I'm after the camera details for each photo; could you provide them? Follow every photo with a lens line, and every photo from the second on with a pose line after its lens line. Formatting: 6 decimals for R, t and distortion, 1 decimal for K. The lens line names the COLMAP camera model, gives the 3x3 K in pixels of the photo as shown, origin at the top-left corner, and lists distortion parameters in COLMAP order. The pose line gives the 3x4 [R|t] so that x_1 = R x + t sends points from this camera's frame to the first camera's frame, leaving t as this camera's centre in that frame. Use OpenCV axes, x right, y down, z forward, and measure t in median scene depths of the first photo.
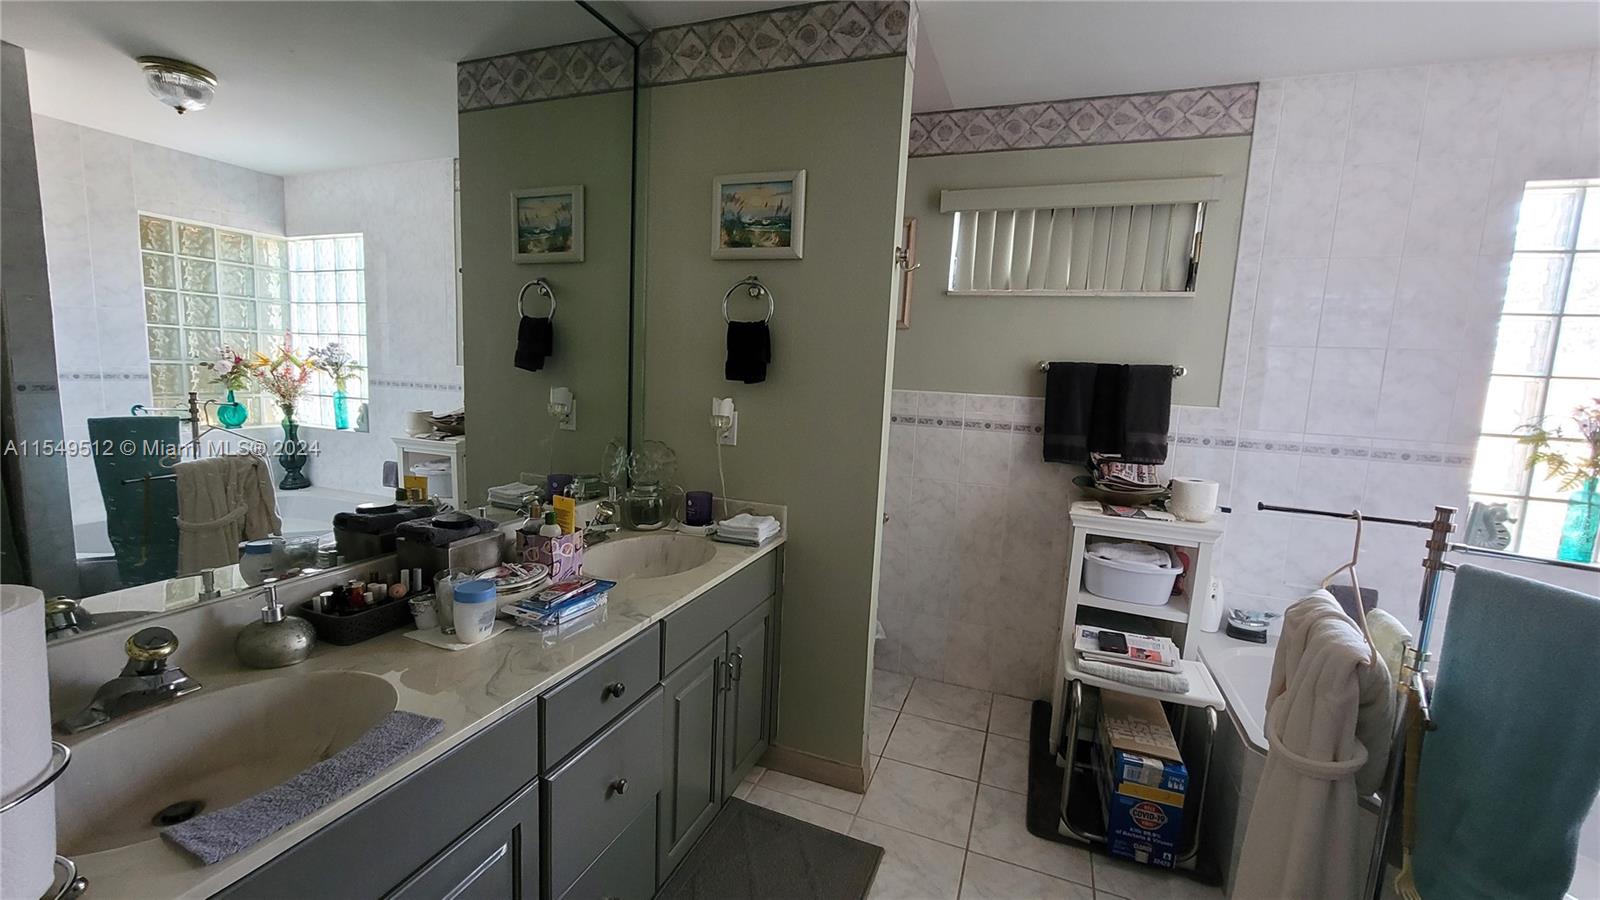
lens RADIAL K [[658.0, 0, 790.3], [0, 658.0, 454.3], [0, 0, 1]] dist [-0.008720, 0.002614]
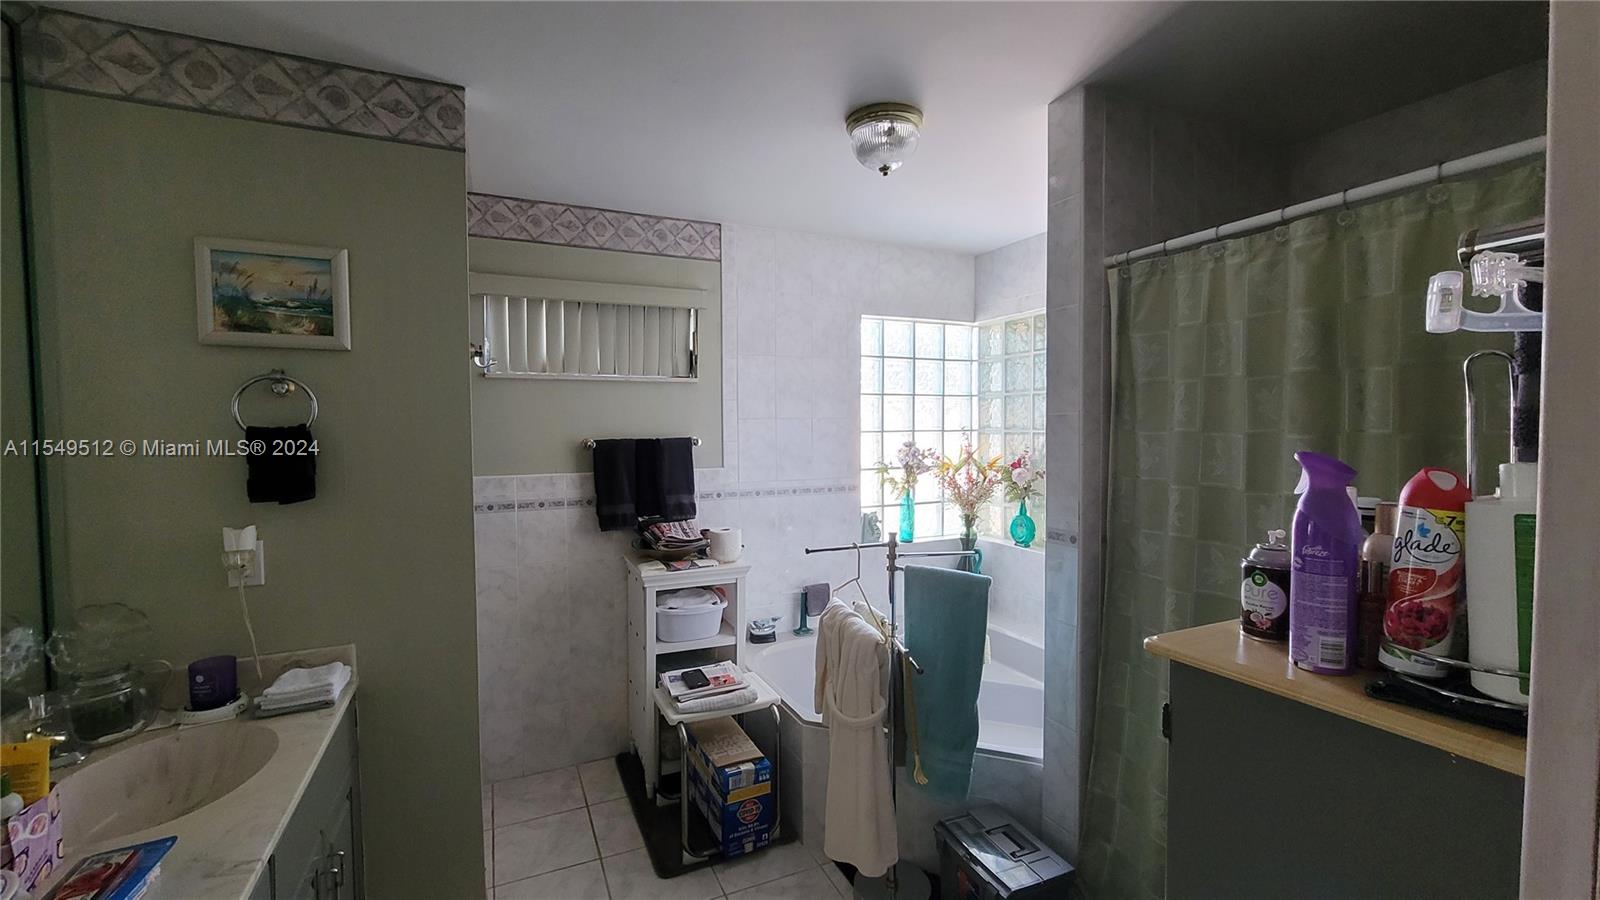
lens RADIAL K [[658.0, 0, 786.6], [0, 658.0, 449.0], [0, 0, 1]] dist [-0.008720, 0.002614]
pose [[0.690141, -0.080373, 0.719198, -0.204054], [0.130976, 0.991273, -0.014906, -0.081170], [-0.711724, 0.104485, 0.694646, 0.021949]]
